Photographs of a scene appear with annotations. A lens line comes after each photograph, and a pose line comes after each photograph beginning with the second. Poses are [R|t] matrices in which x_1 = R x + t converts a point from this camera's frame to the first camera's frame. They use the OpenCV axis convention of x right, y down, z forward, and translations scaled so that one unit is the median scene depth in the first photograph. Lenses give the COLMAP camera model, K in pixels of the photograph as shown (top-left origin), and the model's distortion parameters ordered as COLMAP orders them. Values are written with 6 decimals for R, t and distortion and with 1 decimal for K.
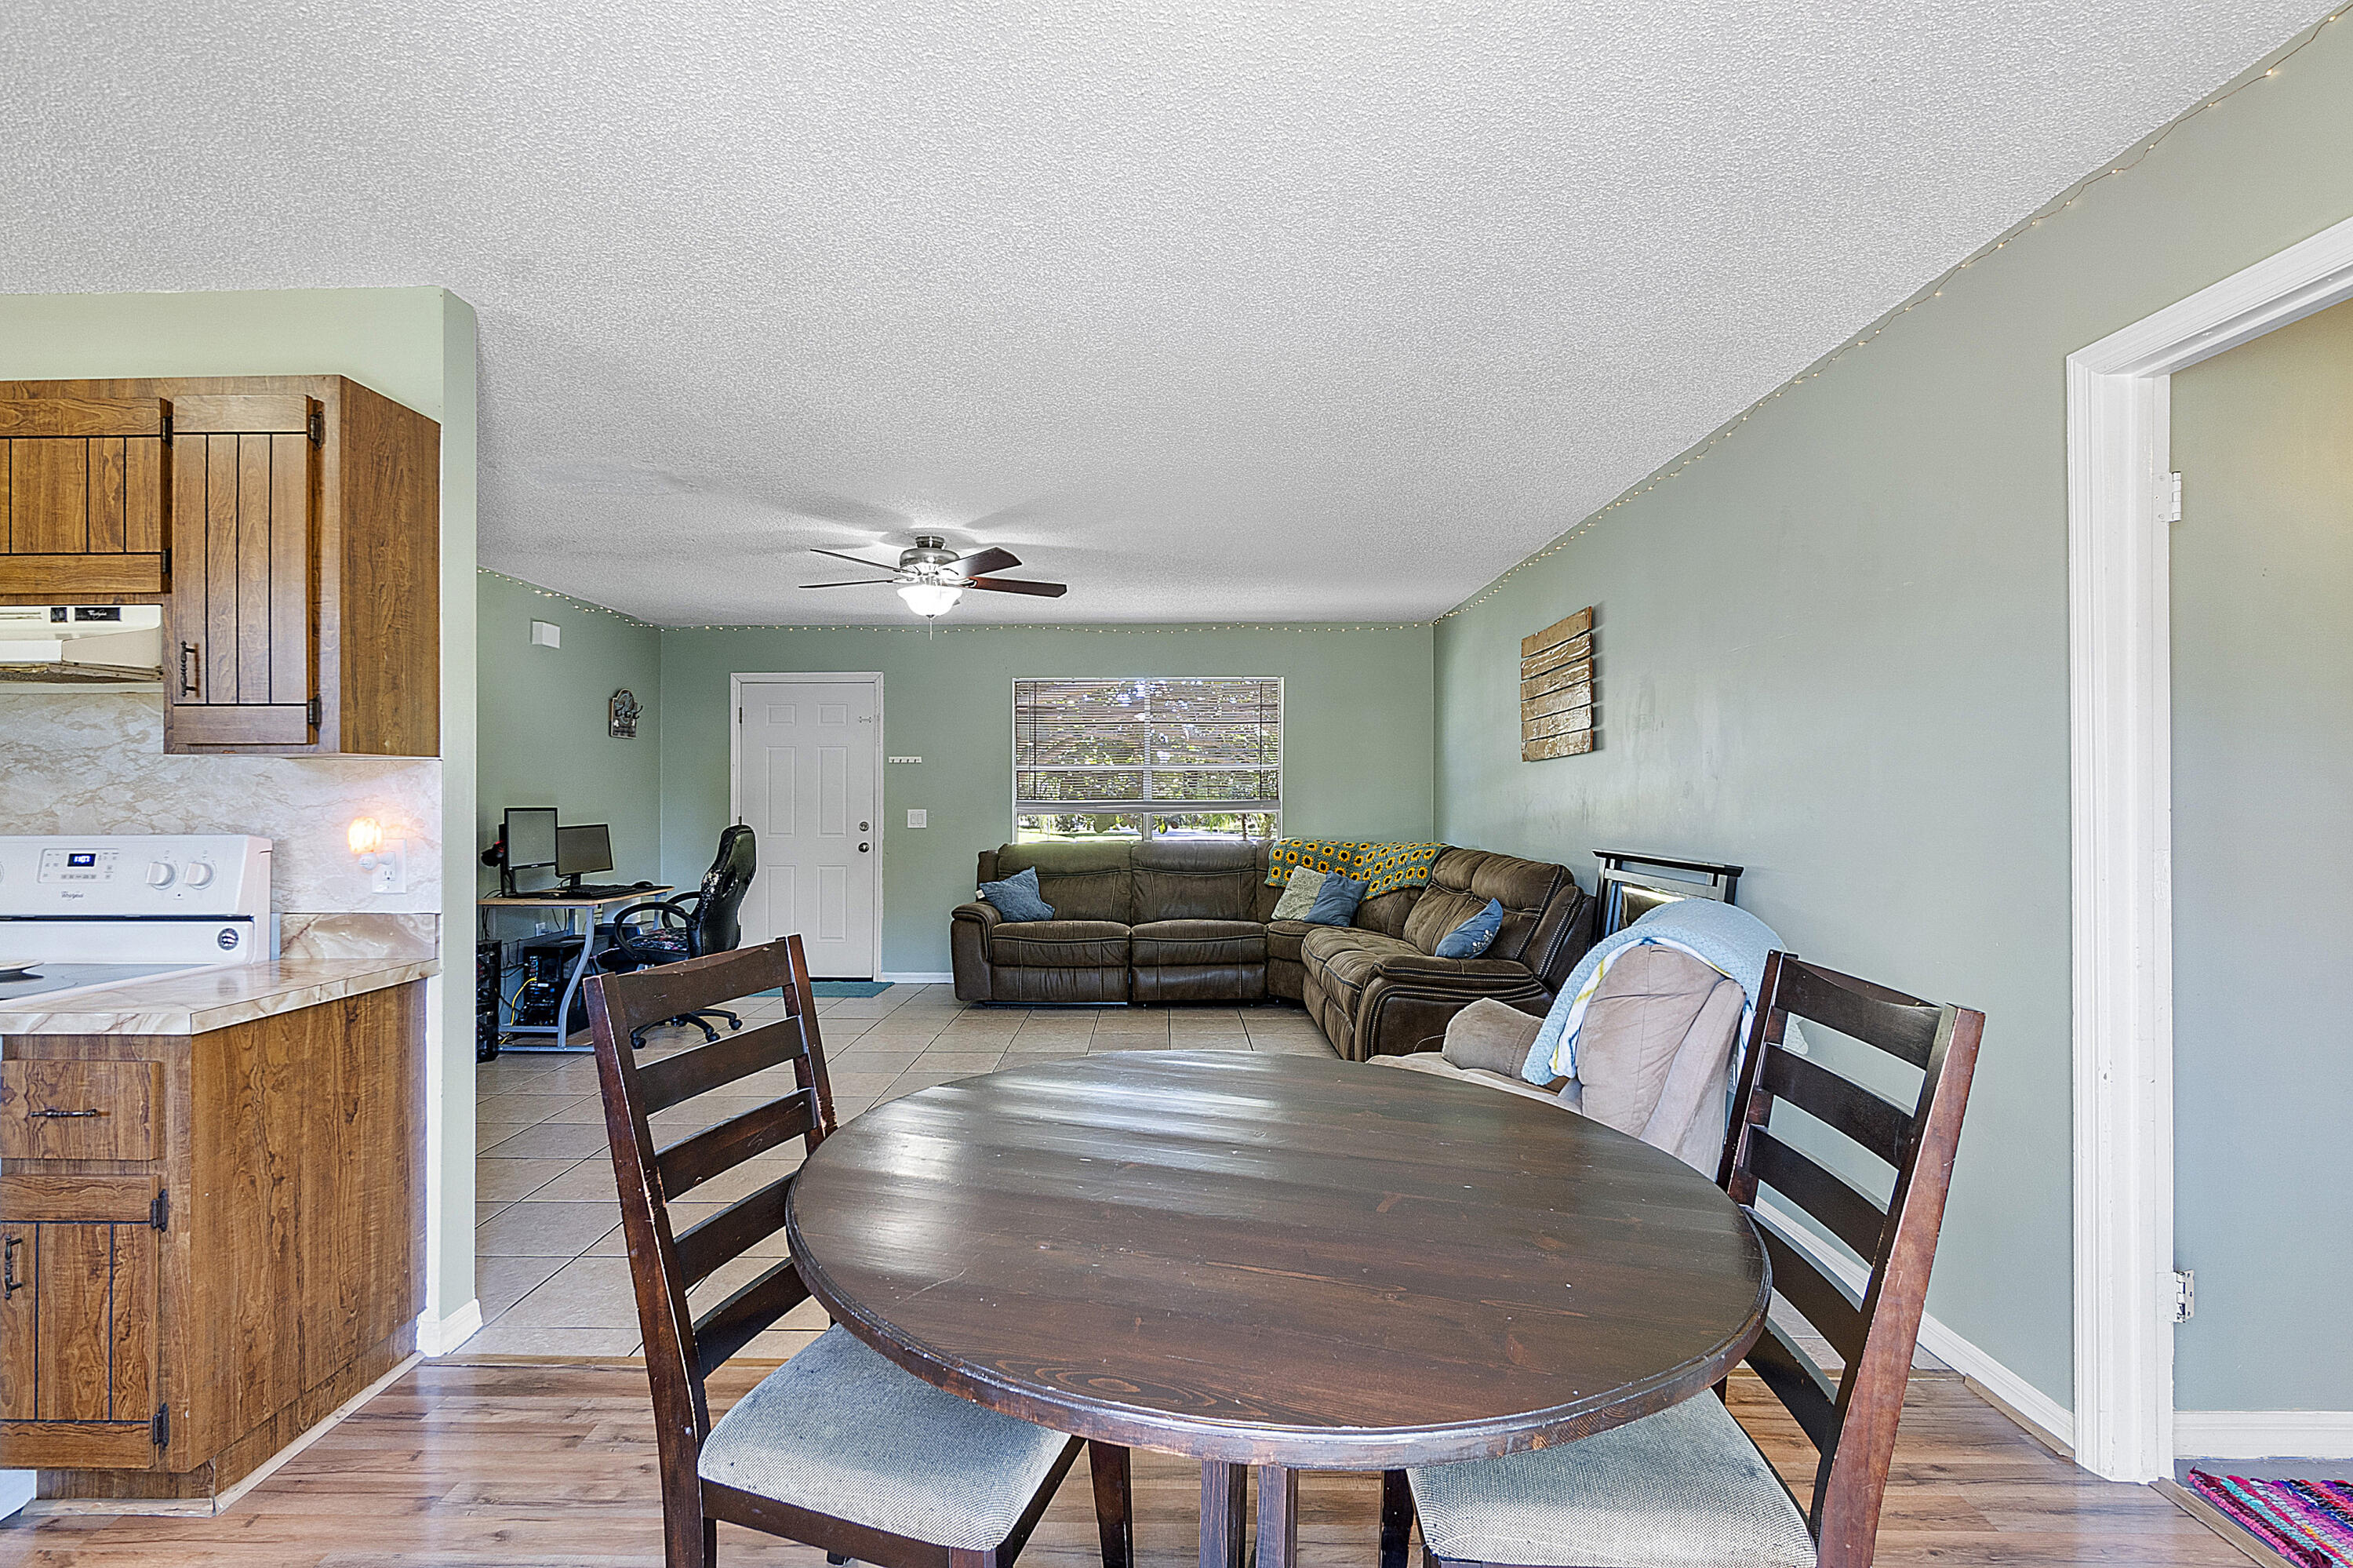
lens RADIAL K [[1107.7, 0, 1152.8], [0, 1107.7, 780.5], [0, 0, 1]] dist [-0.002538, -0.000432]
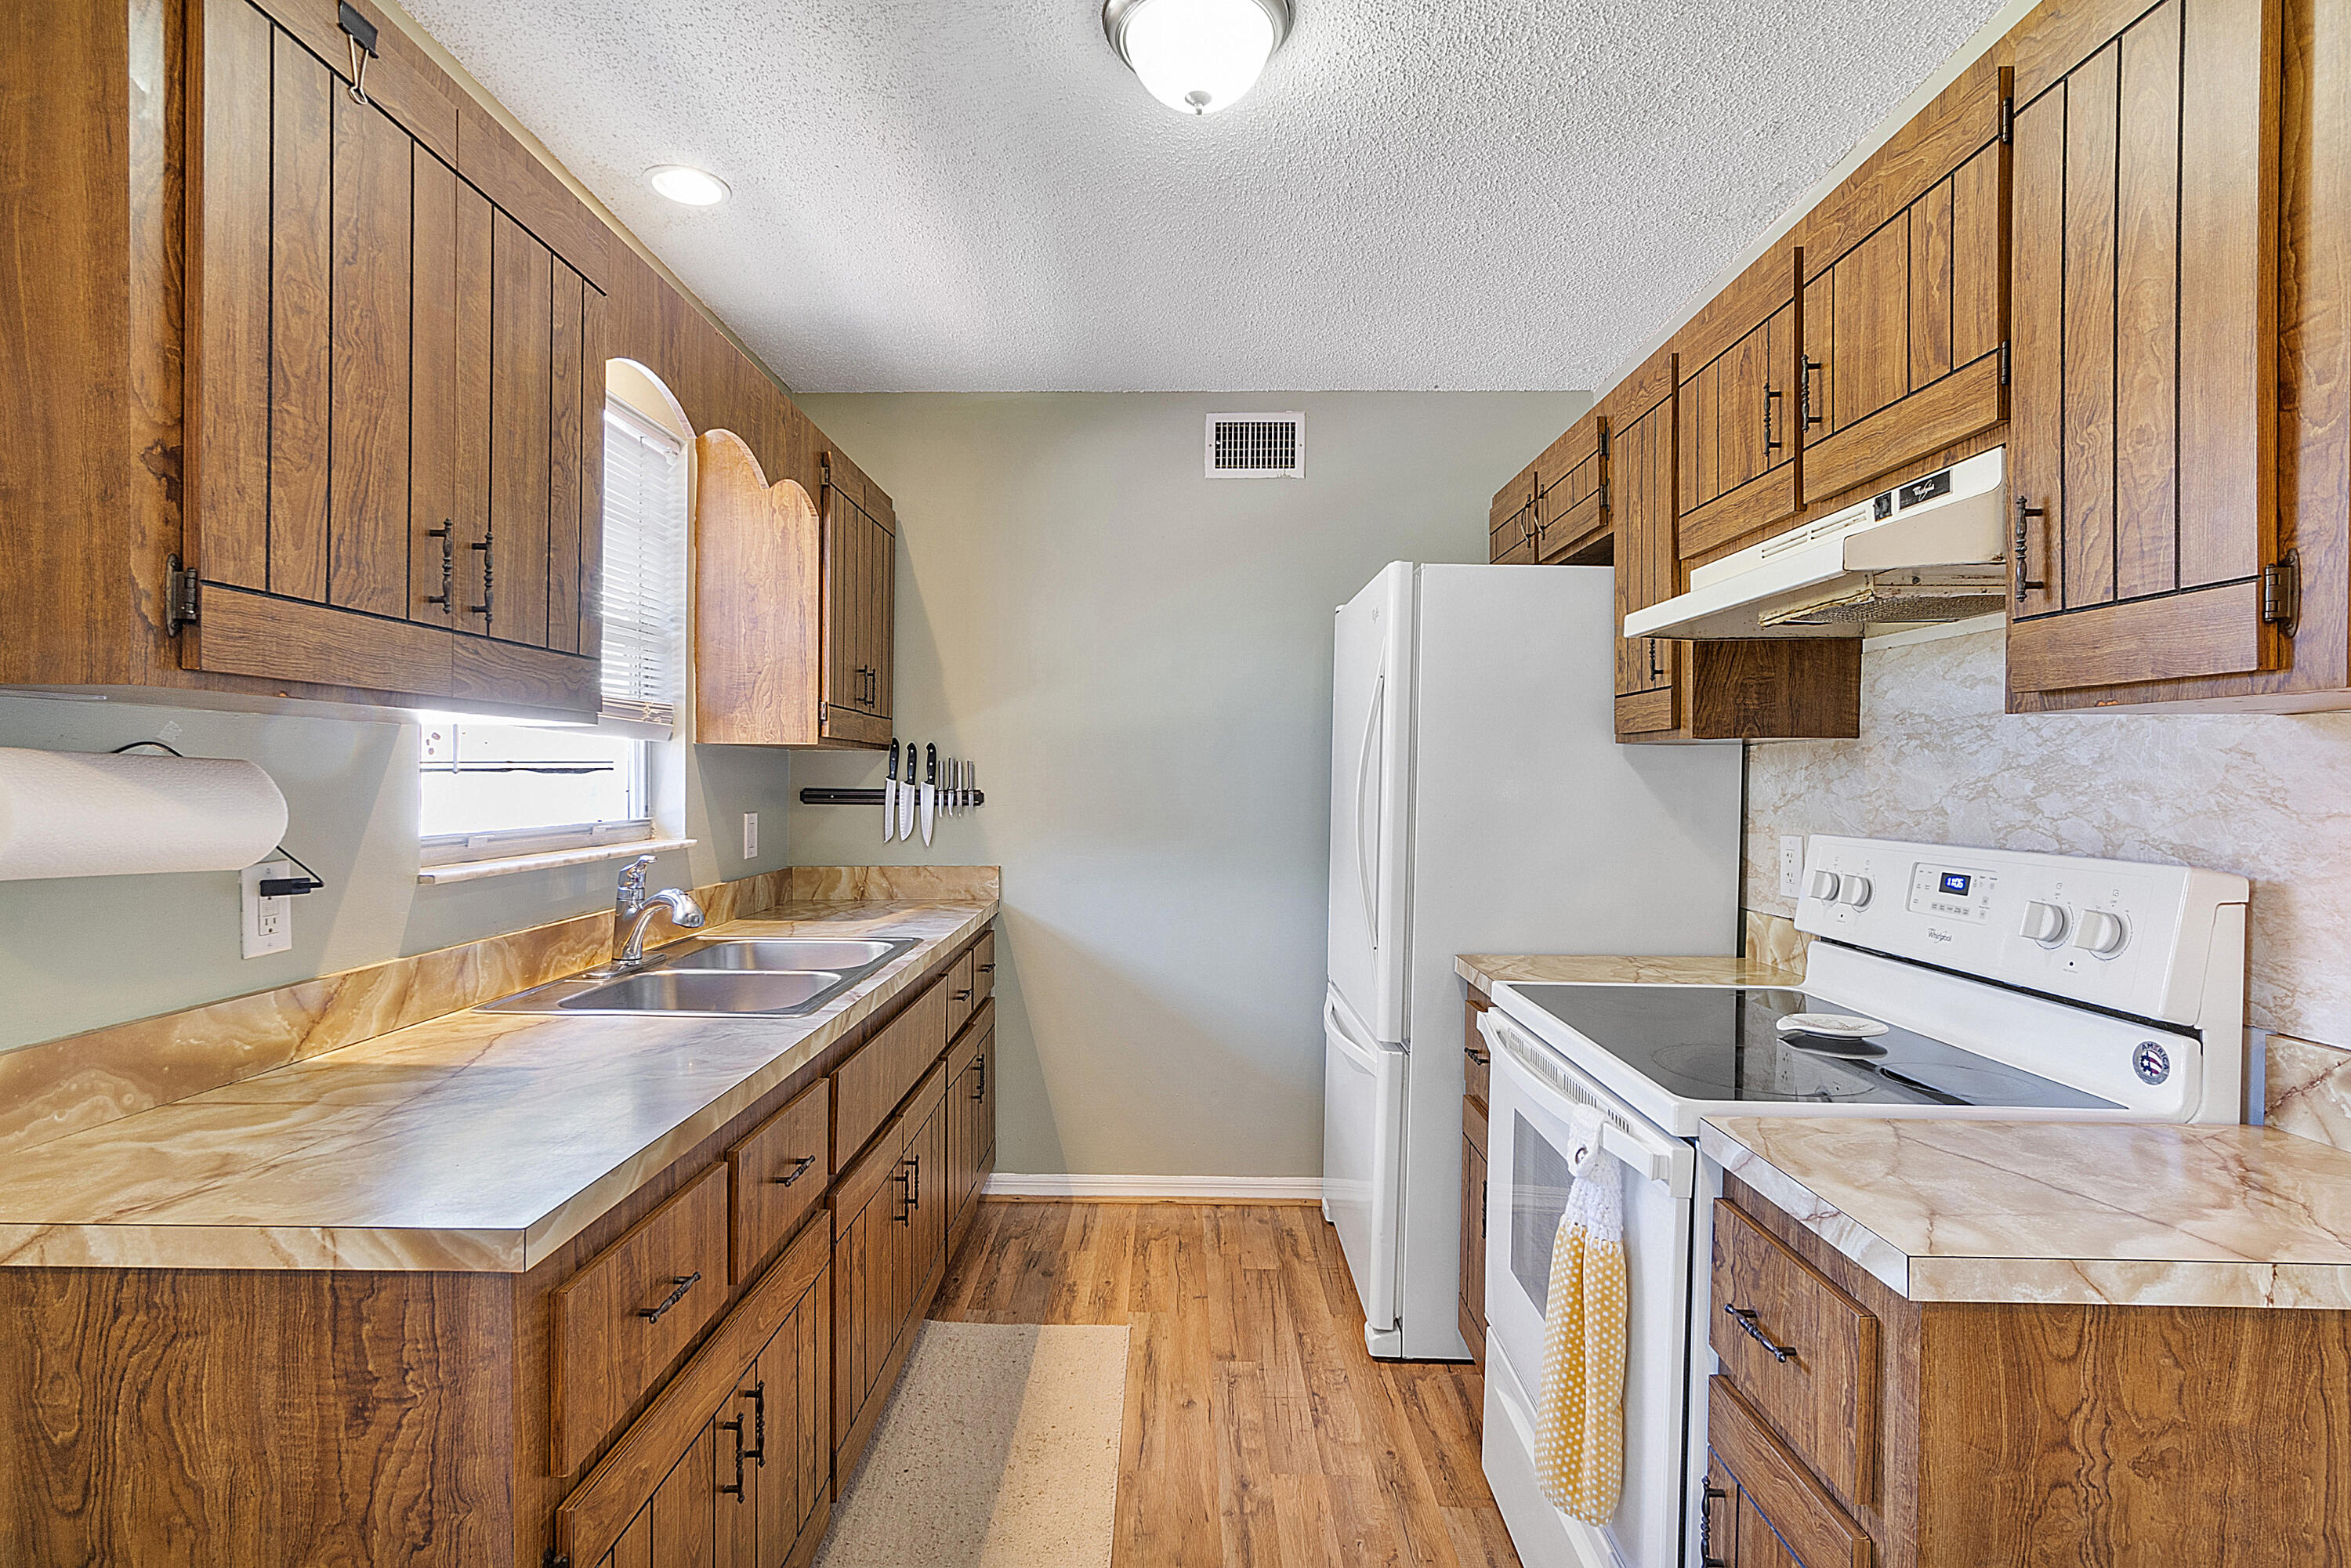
lens RADIAL K [[1106.7, 0, 1151.8], [0, 1106.7, 780.5], [0, 0, 1]] dist [-0.002538, -0.000432]
pose [[-0.006303, 0.009063, -0.999939, -0.338133], [0.002537, 0.999956, 0.009047, 0.003679], [0.999977, -0.002480, -0.006326, 0.574855]]
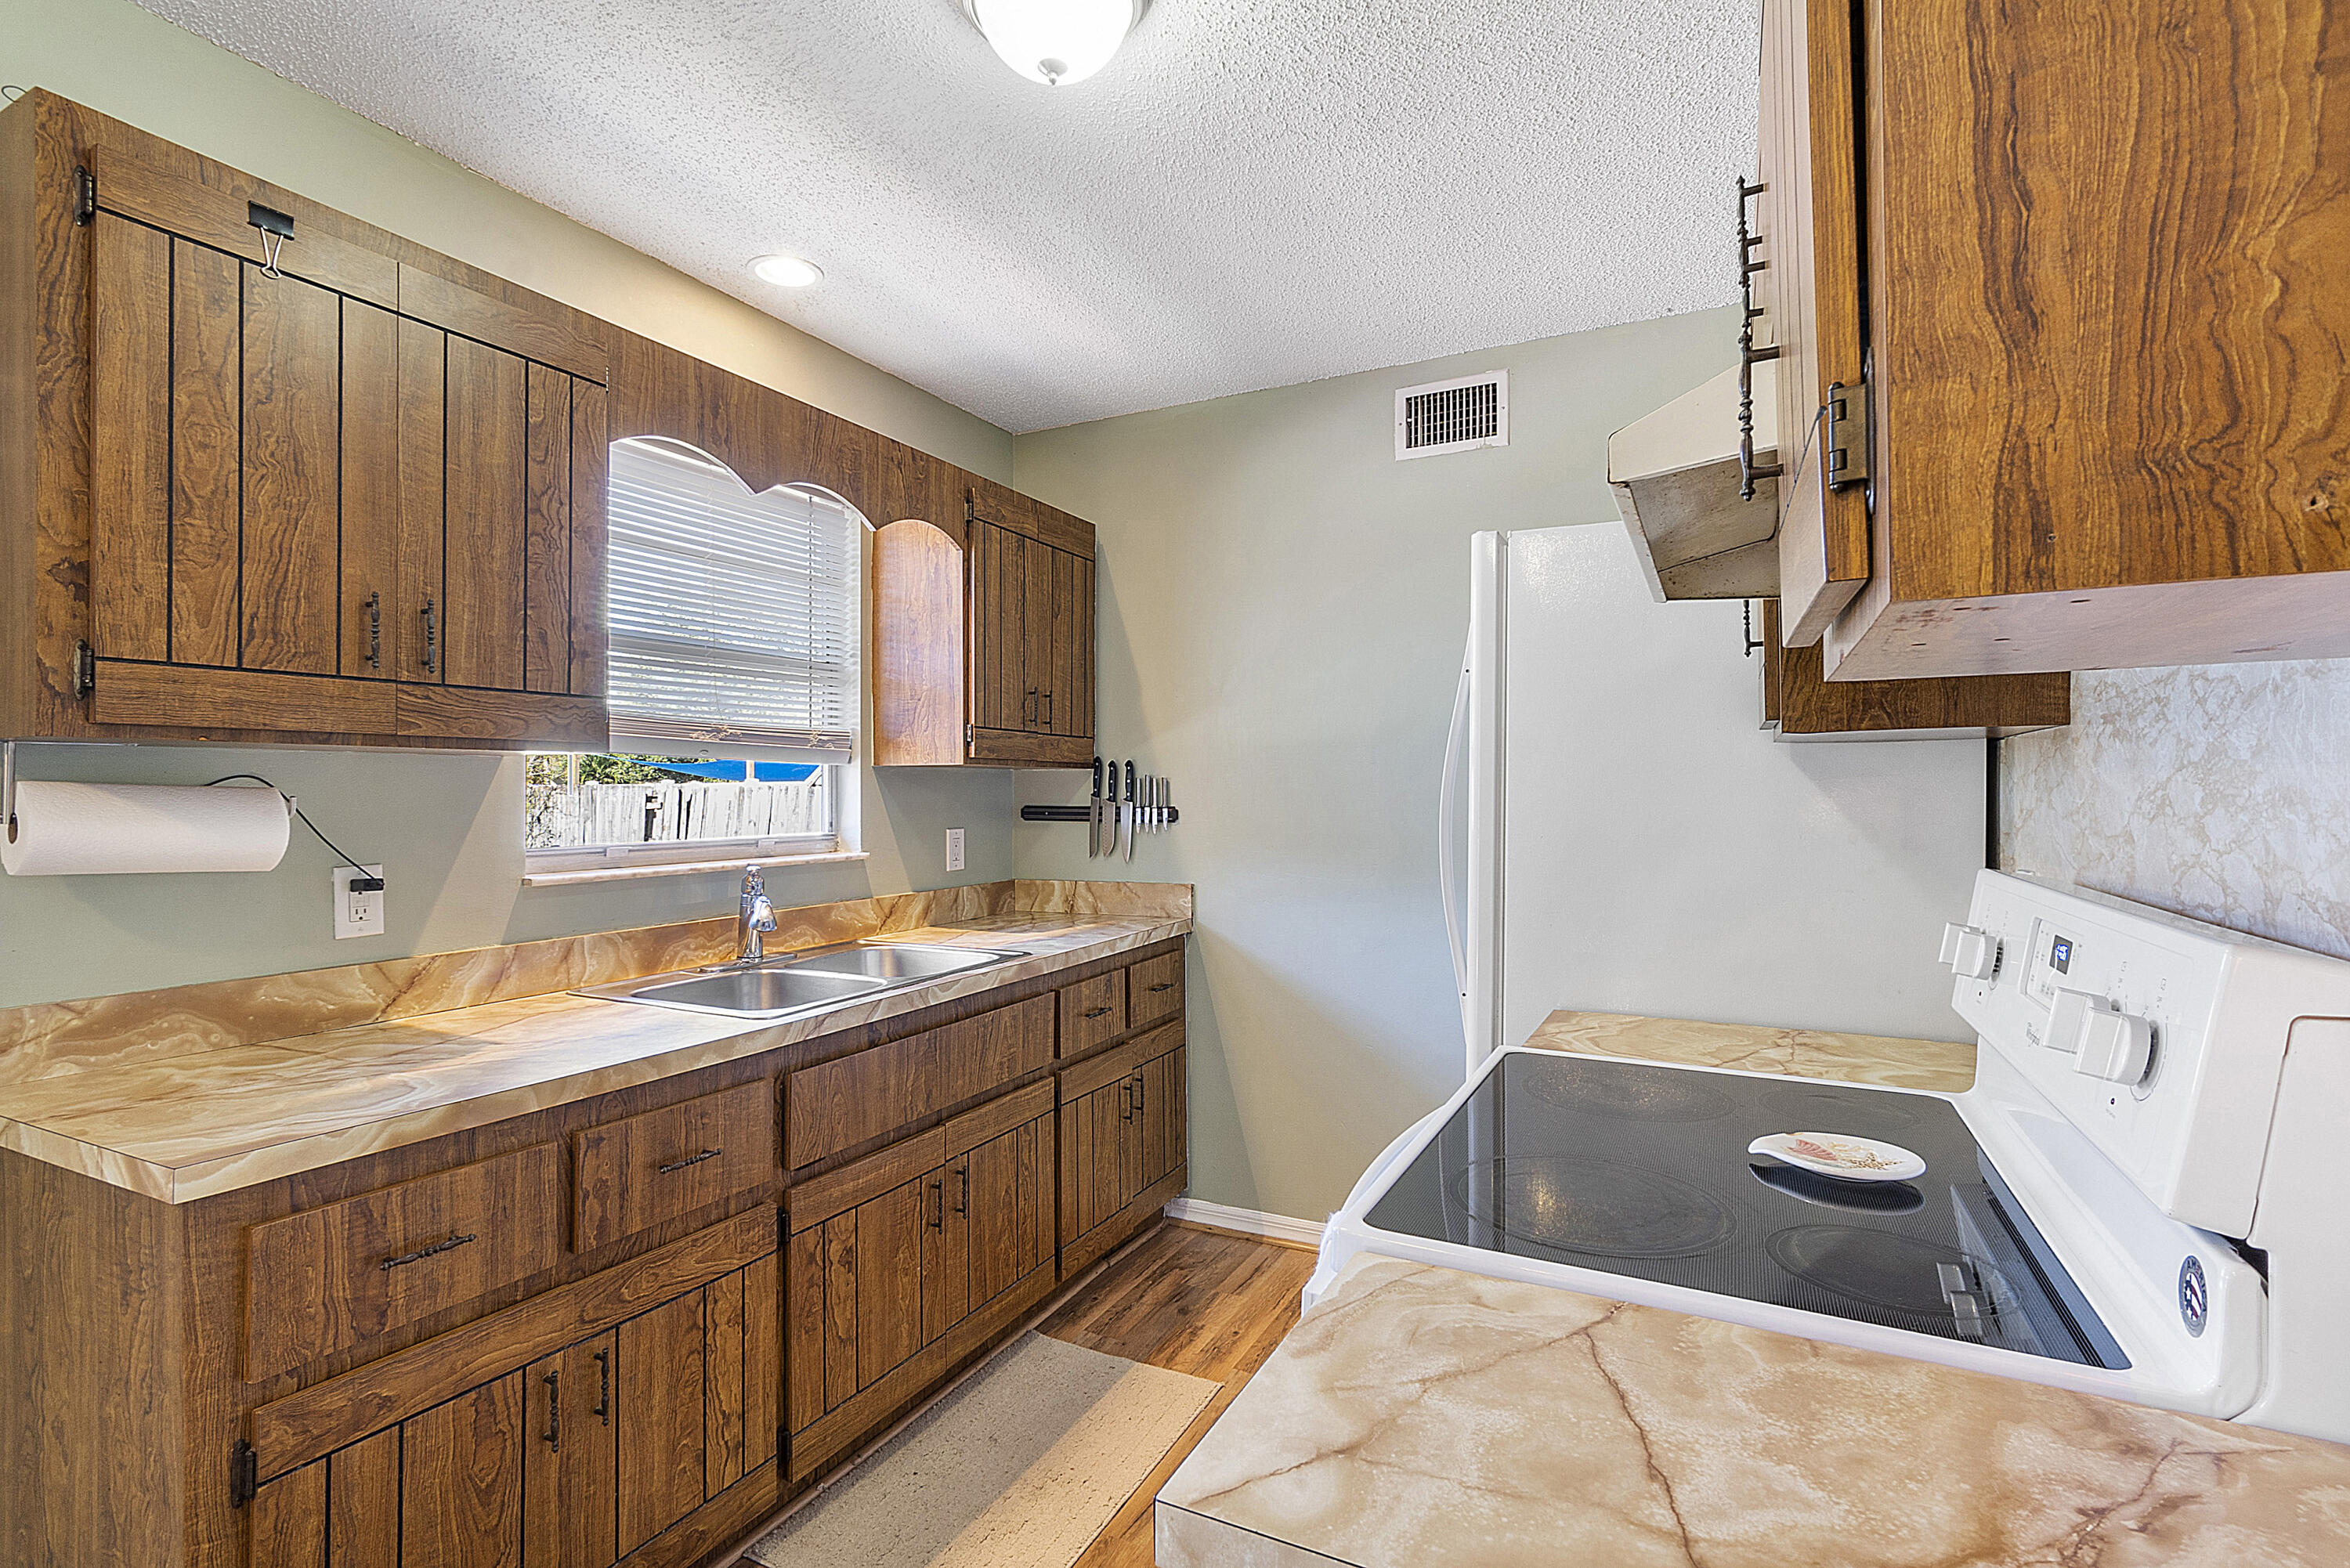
lens RADIAL K [[1106.2, 0, 1151.3], [0, 1106.2, 780.5], [0, 0, 1]] dist [-0.002538, -0.000432]
pose [[-0.446430, -0.001639, -0.894817, -0.493936], [0.014205, 0.999859, -0.008919, 0.007079], [0.894706, -0.016692, -0.446344, 0.962485]]
